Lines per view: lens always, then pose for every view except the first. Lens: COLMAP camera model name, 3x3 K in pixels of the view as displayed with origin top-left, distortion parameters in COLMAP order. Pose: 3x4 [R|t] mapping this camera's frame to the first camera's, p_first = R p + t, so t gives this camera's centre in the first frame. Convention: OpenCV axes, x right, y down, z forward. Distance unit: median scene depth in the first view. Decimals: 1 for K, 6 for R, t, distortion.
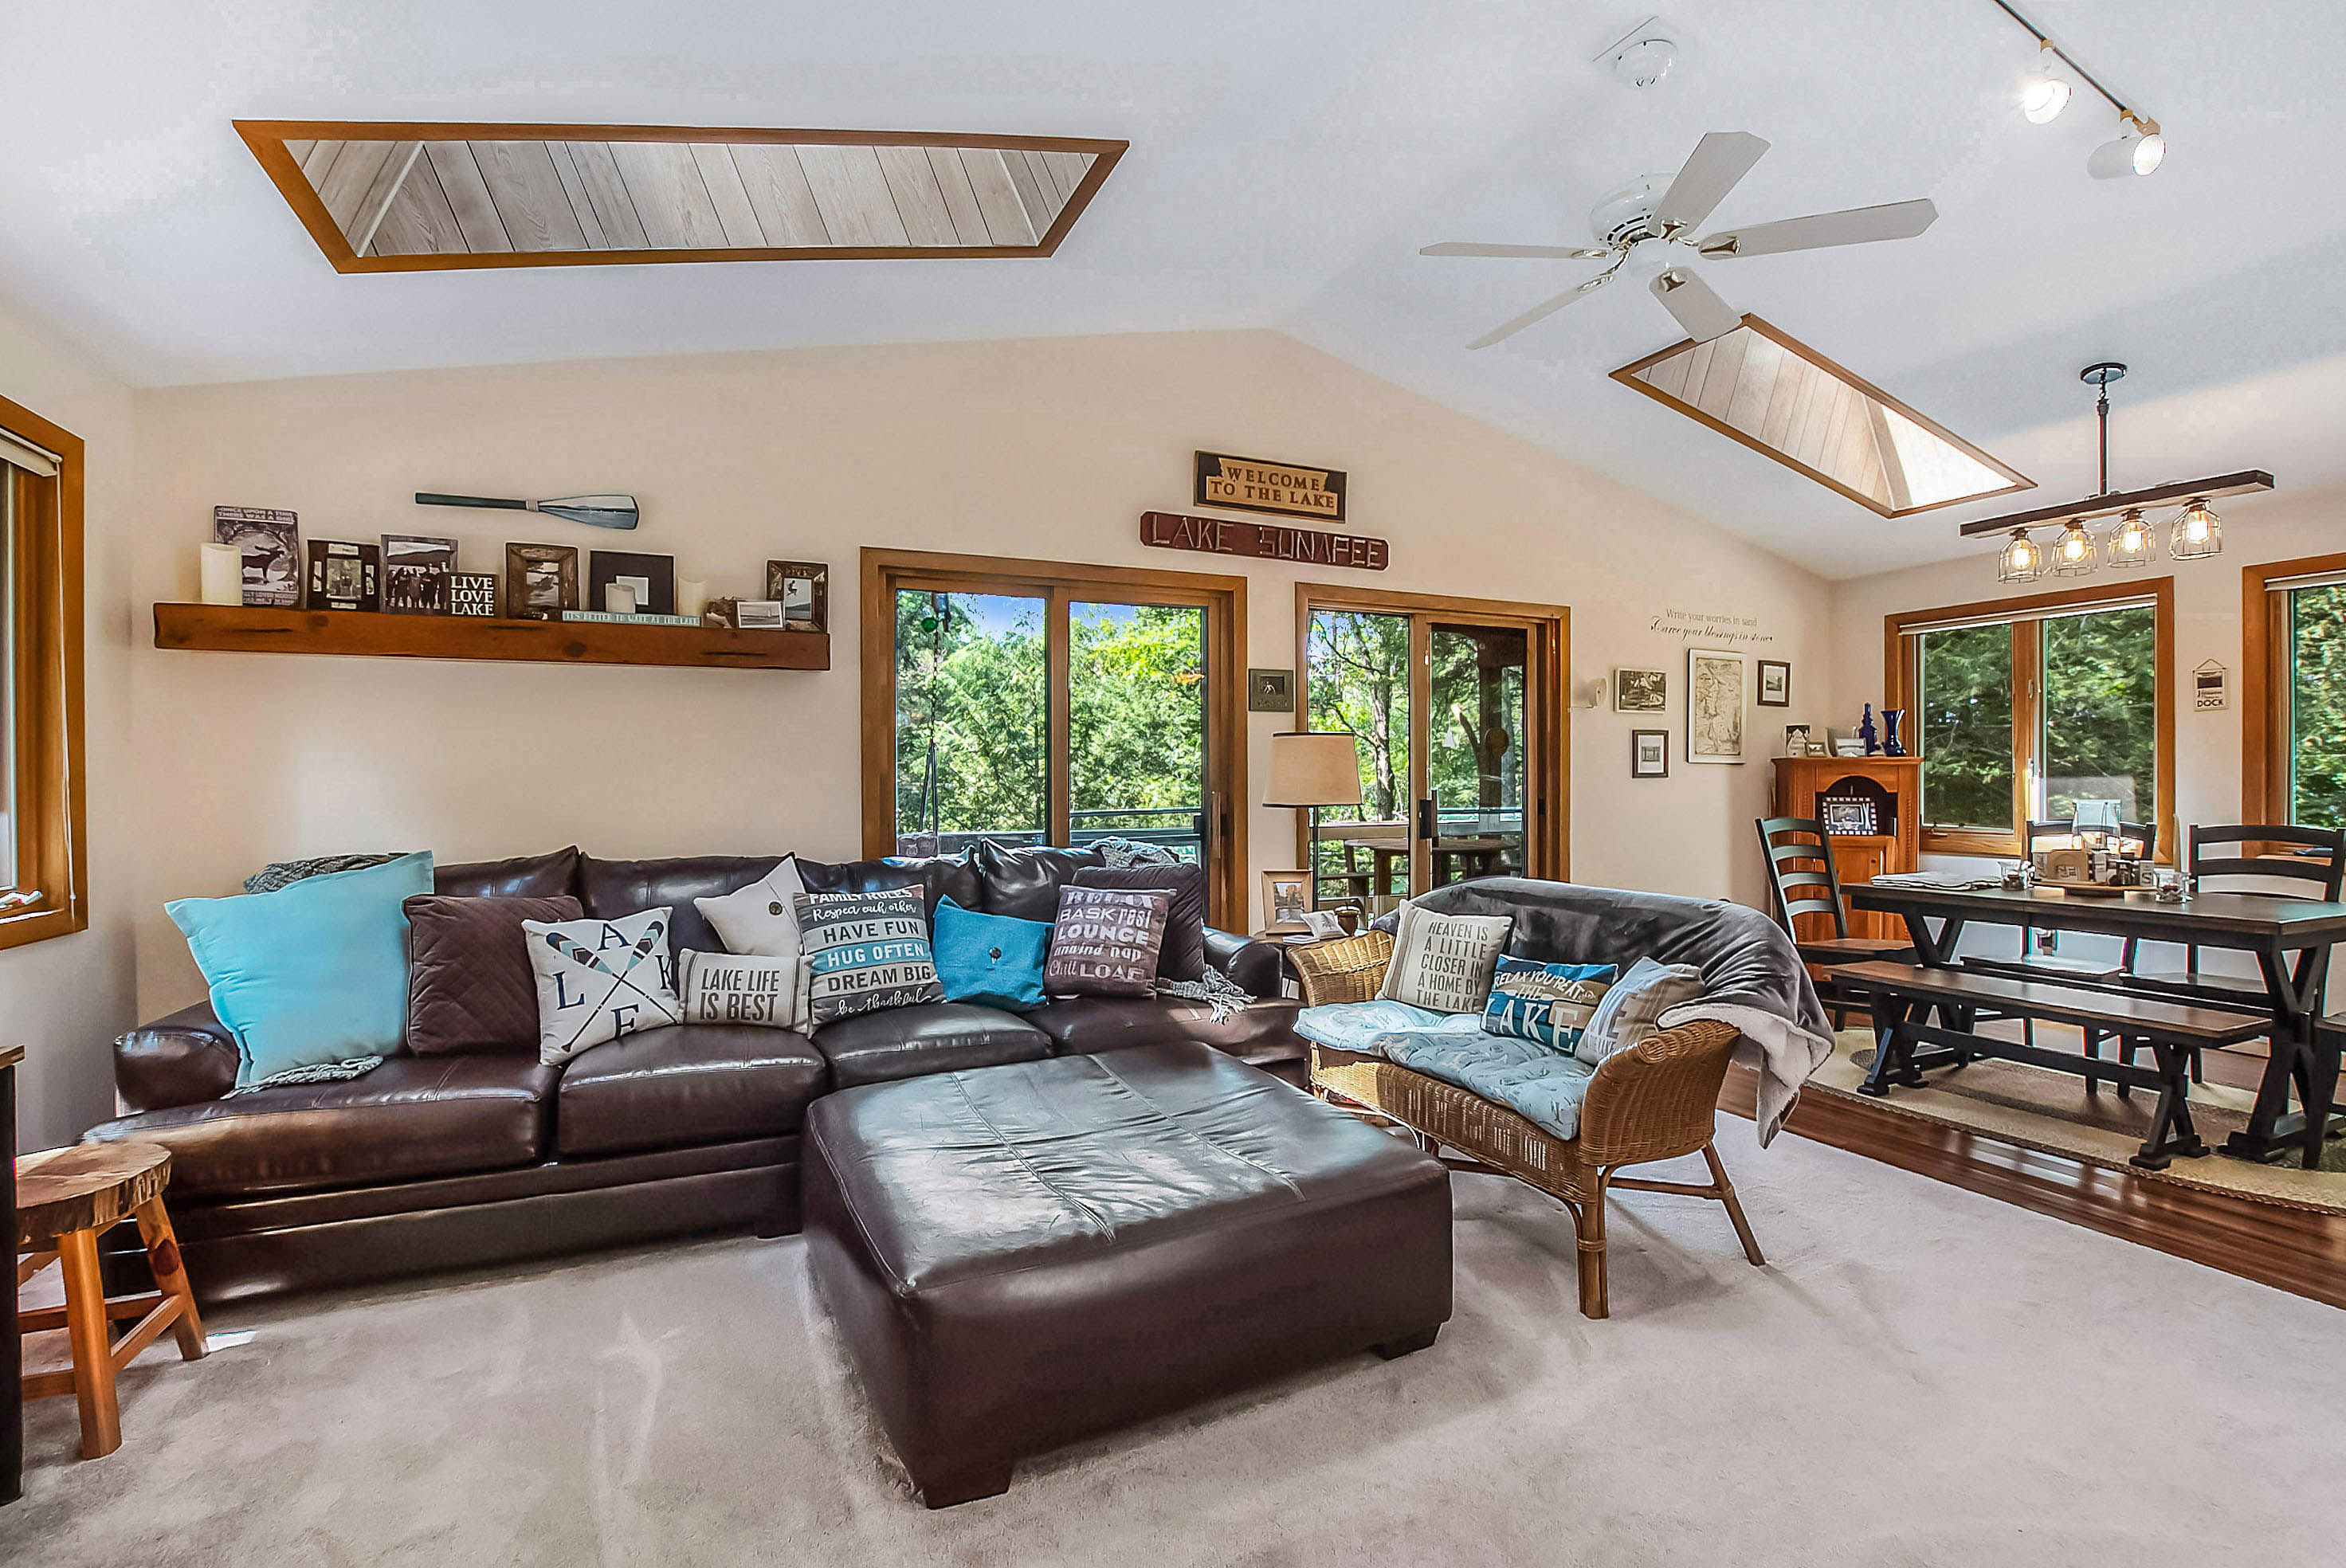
lens RADIAL K [[1090.6, 0, 1163.0], [0, 1090.6, 786.7], [0, 0, 1]] dist [-0.025127, 0.001301]
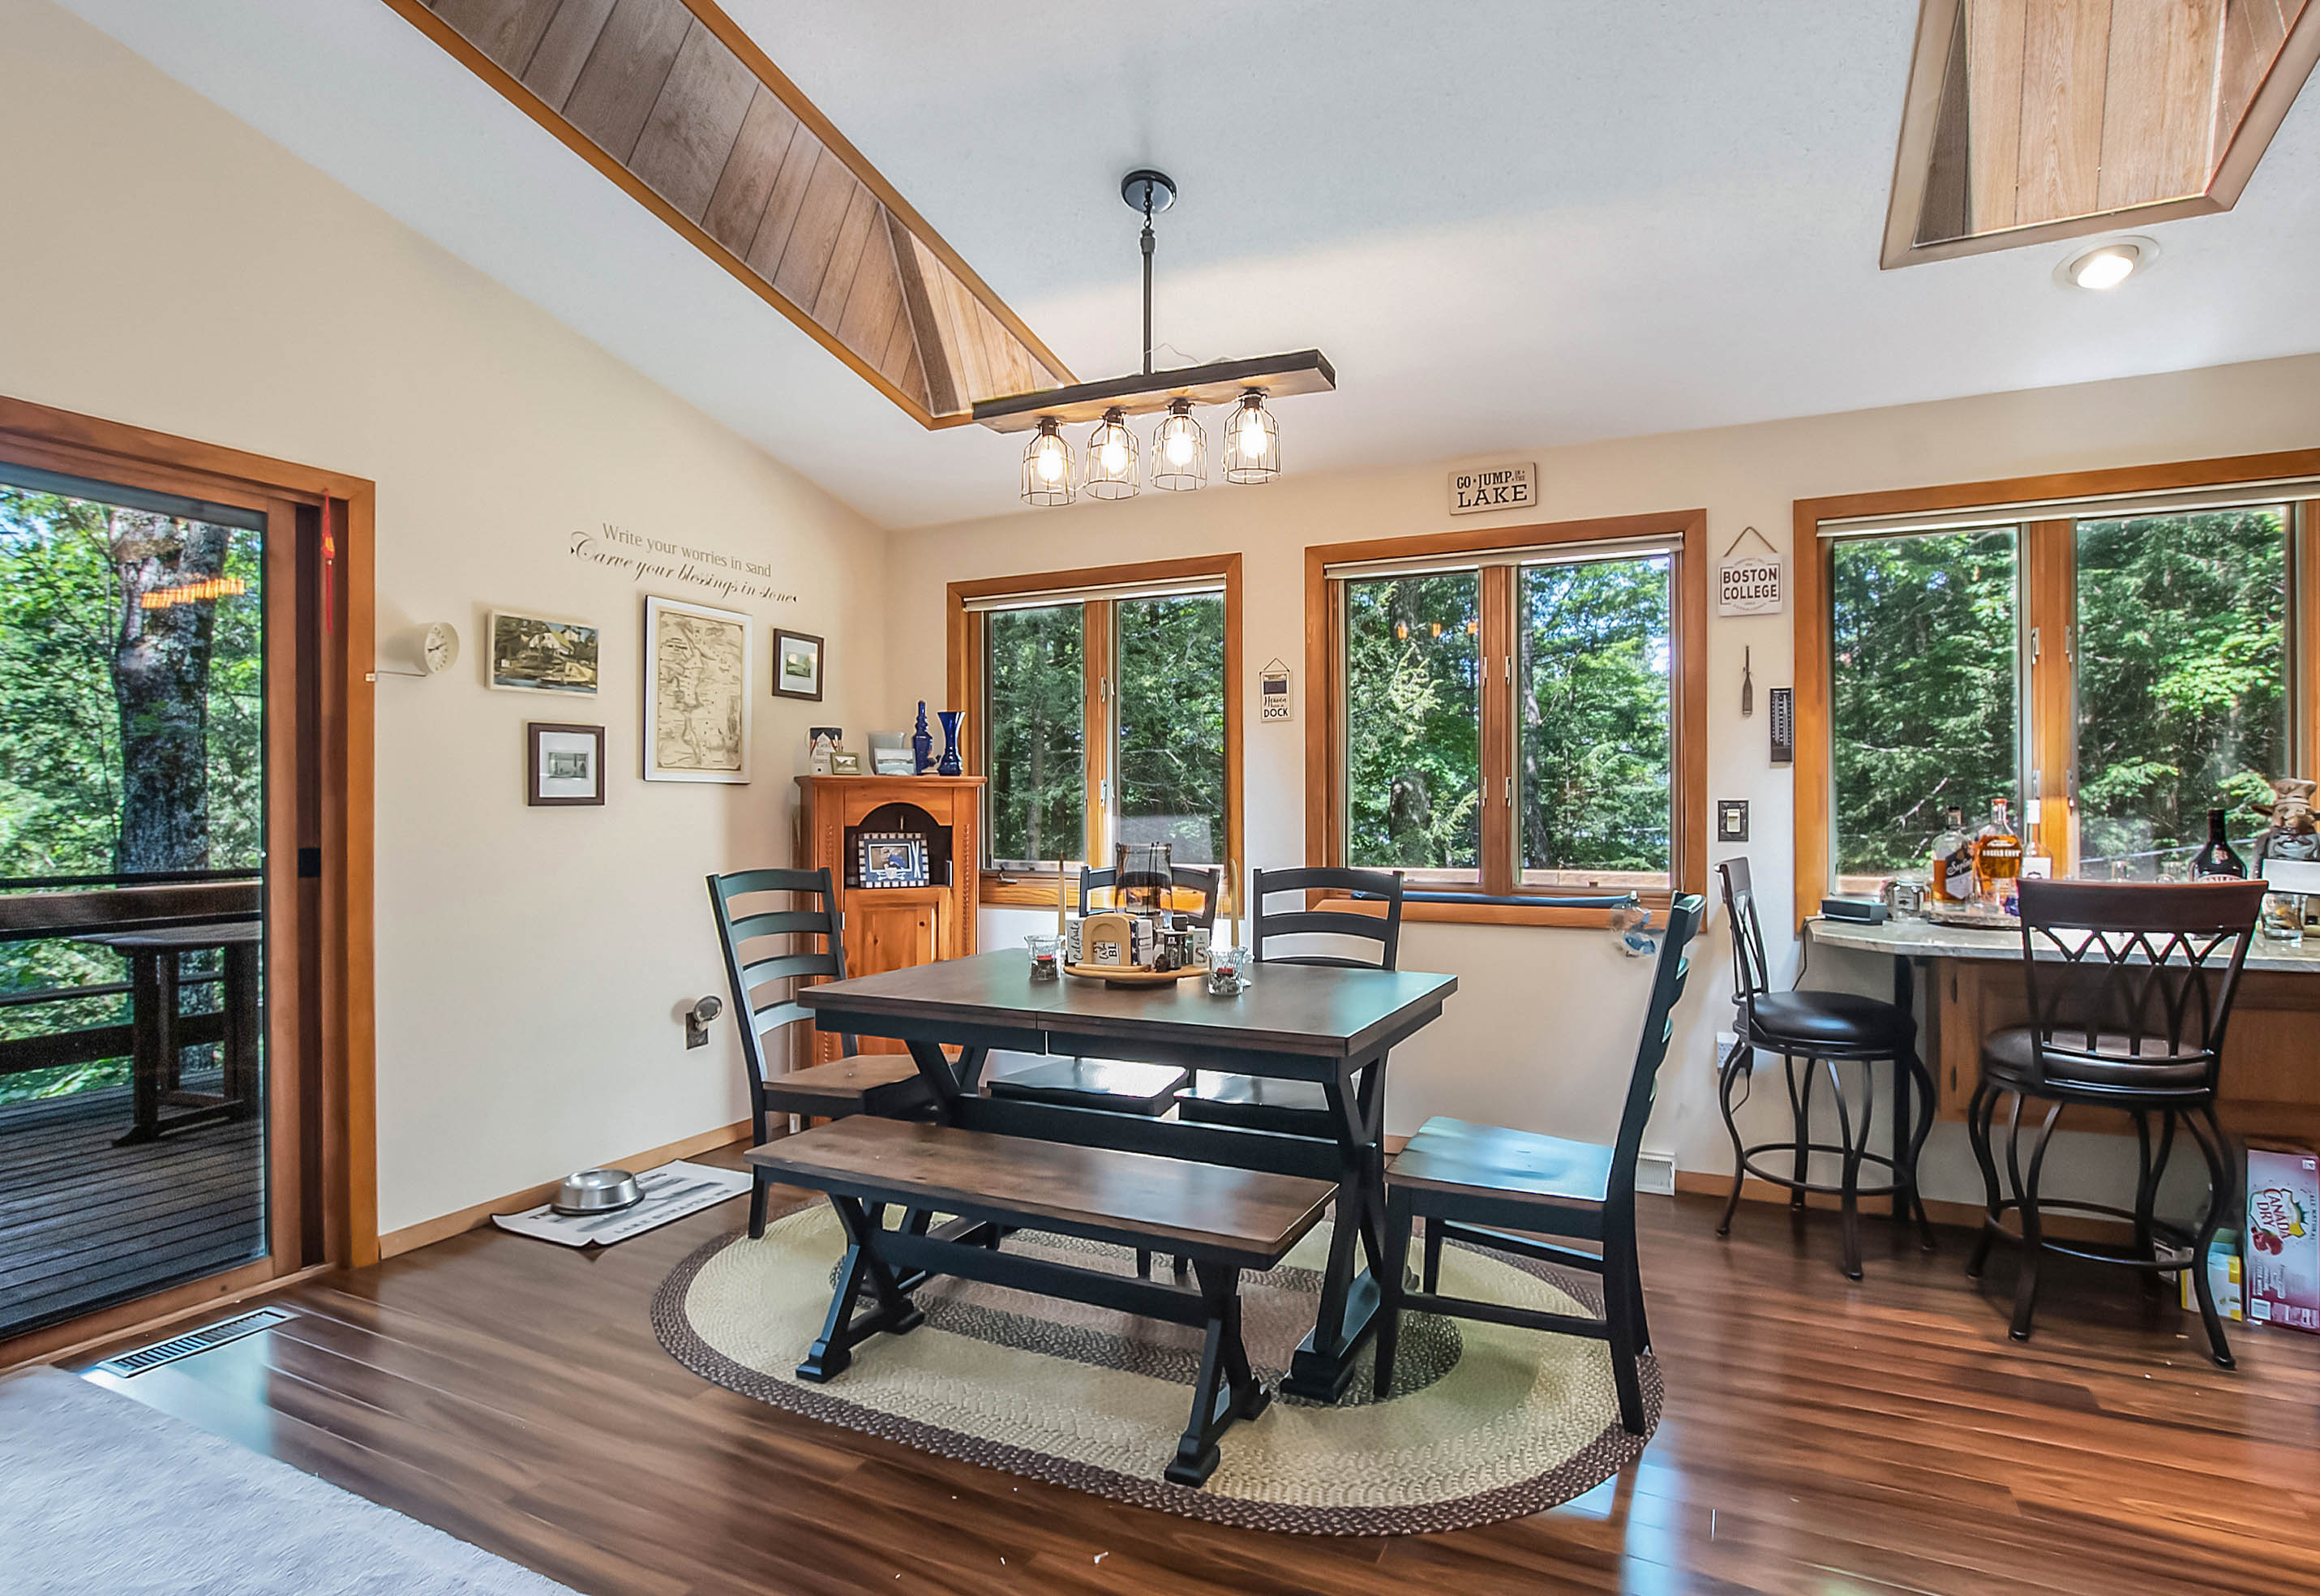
lens RADIAL K [[1138.0, 0, 1253.0], [0, 1138.0, 805.0], [0, 0, 1]] dist [-0.019015, 0.000550]
pose [[0.736663, -0.000804, 0.676260, 0.364908], [0.005537, 0.999973, -0.004842, -0.004349], [-0.676237, 0.007311, 0.736647, 0.355295]]
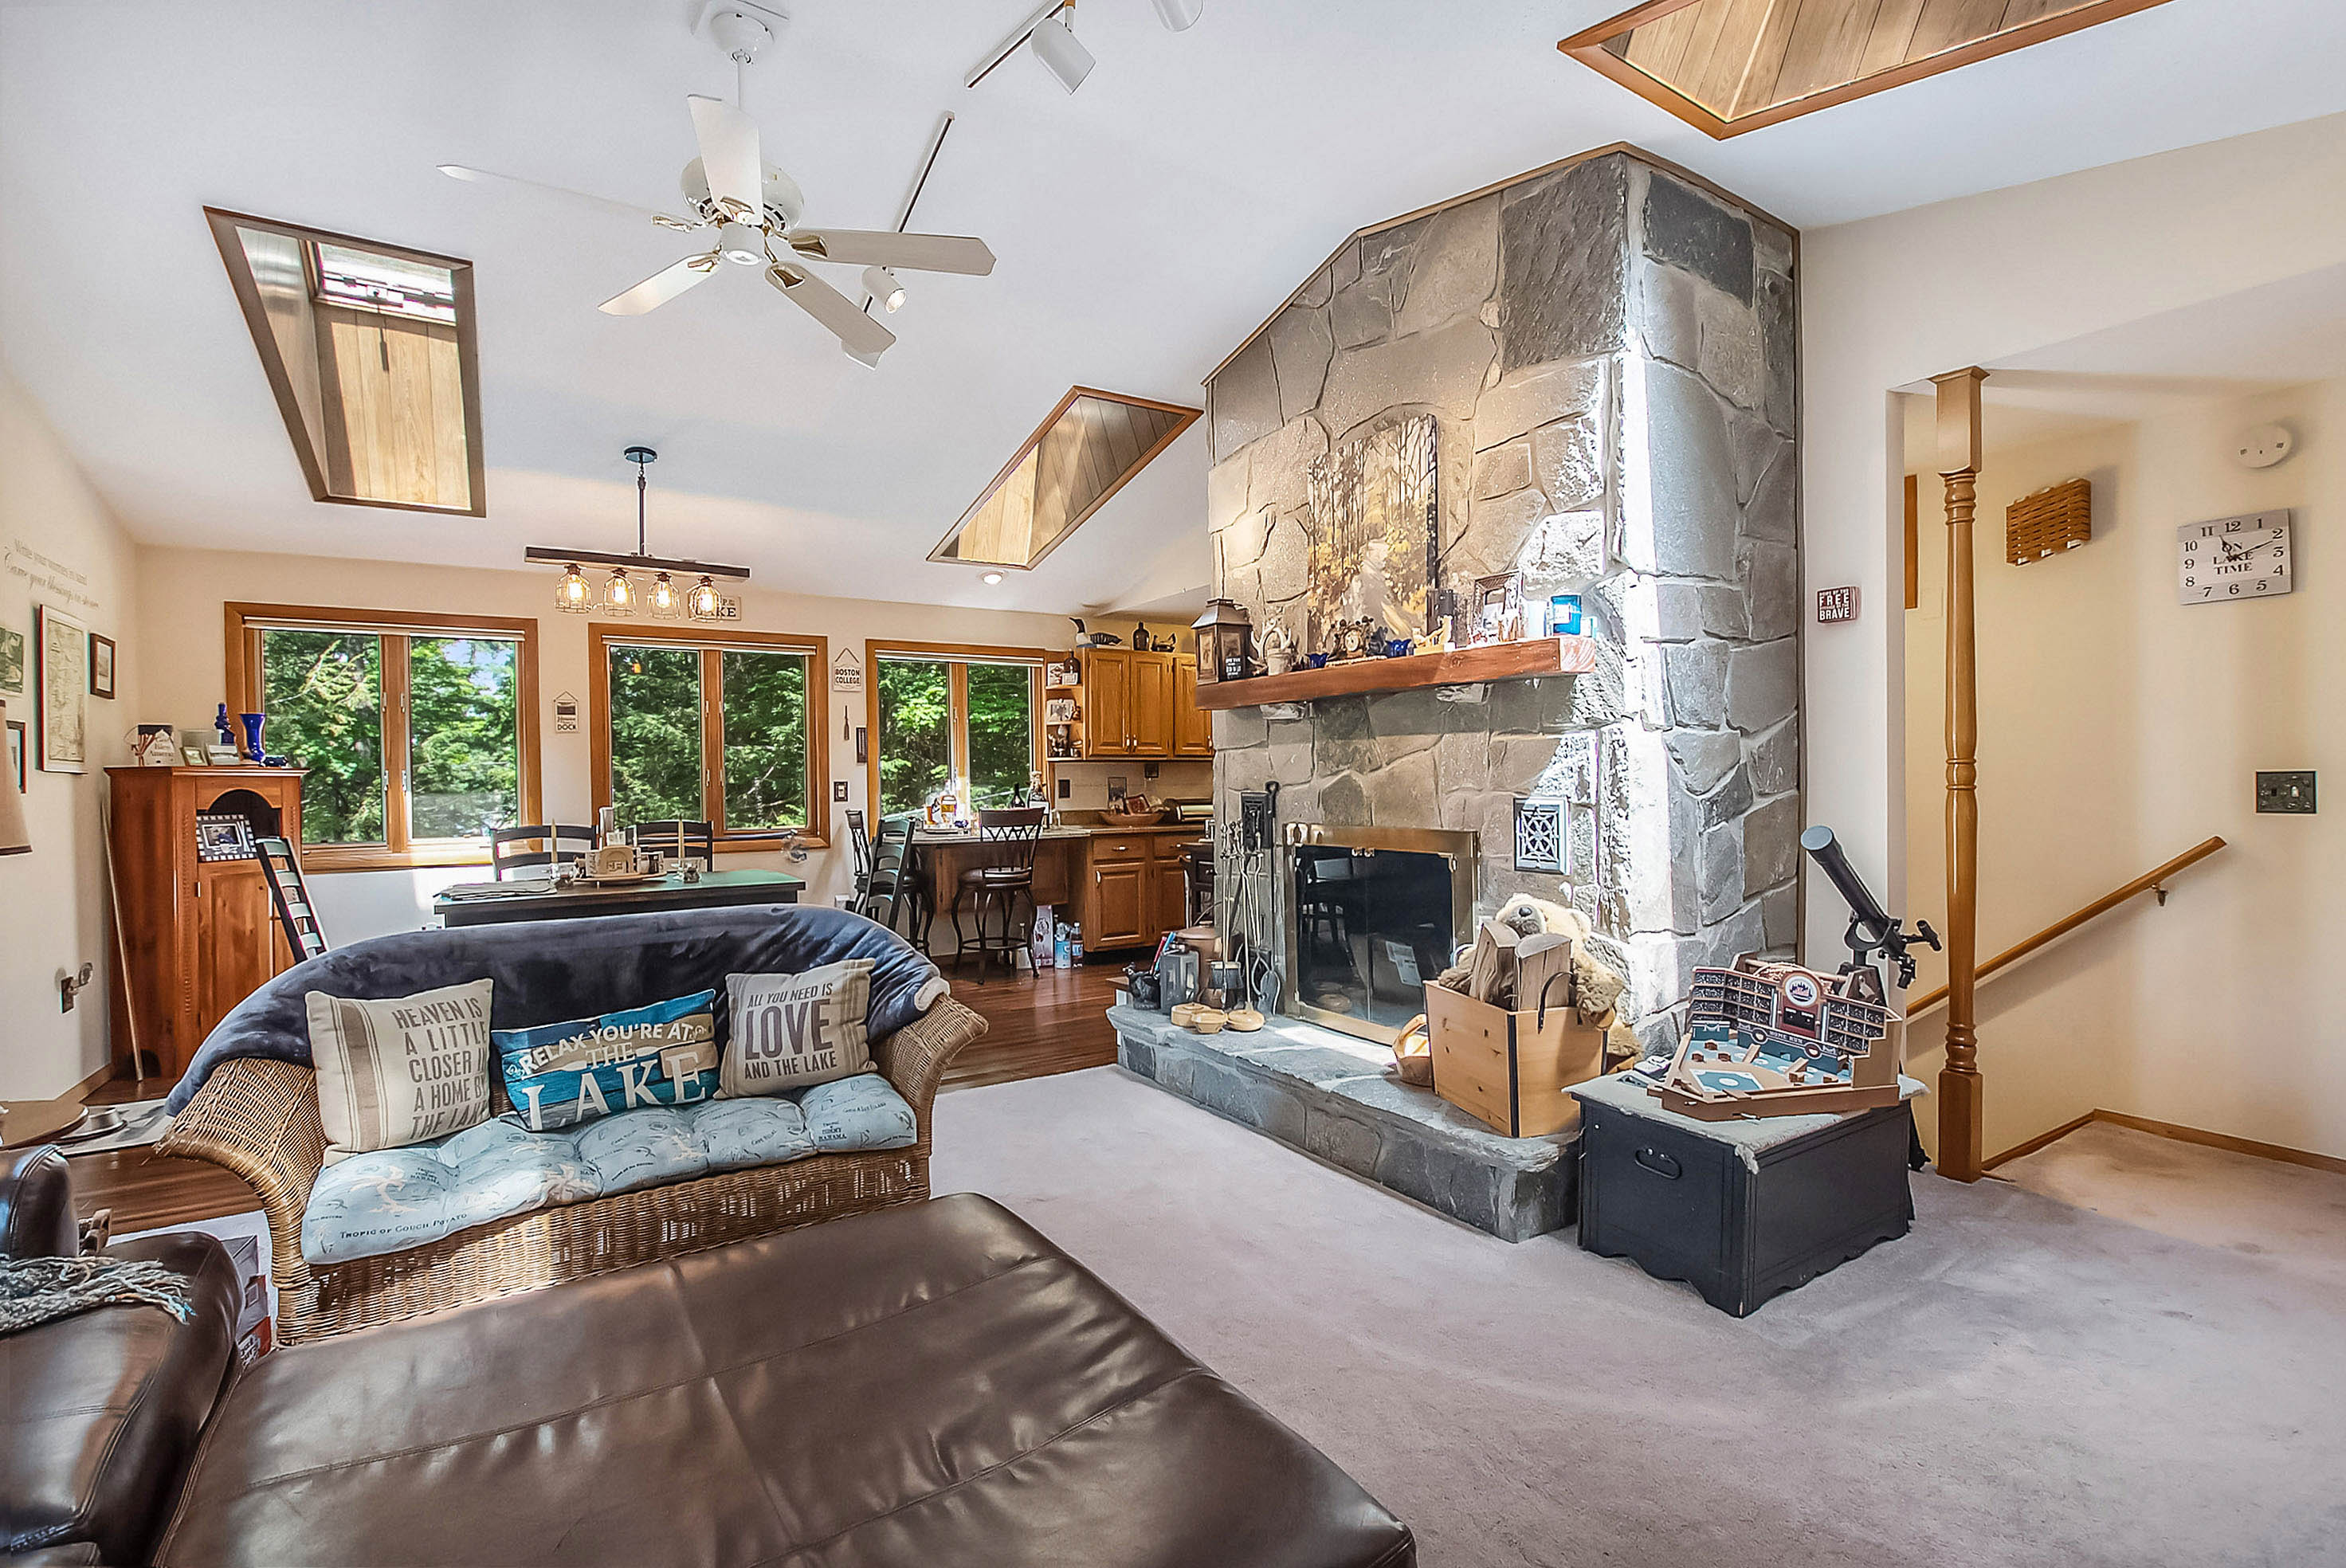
lens RADIAL K [[1090.6, 0, 1163.0], [0, 1090.6, 786.7], [0, 0, 1]] dist [-0.025127, 0.001301]
pose [[-0.173640, -0.003263, 0.984804, -0.354901], [0.020200, 0.999772, 0.006874, -0.003670], [-0.984602, 0.021086, -0.173534, 0.506060]]
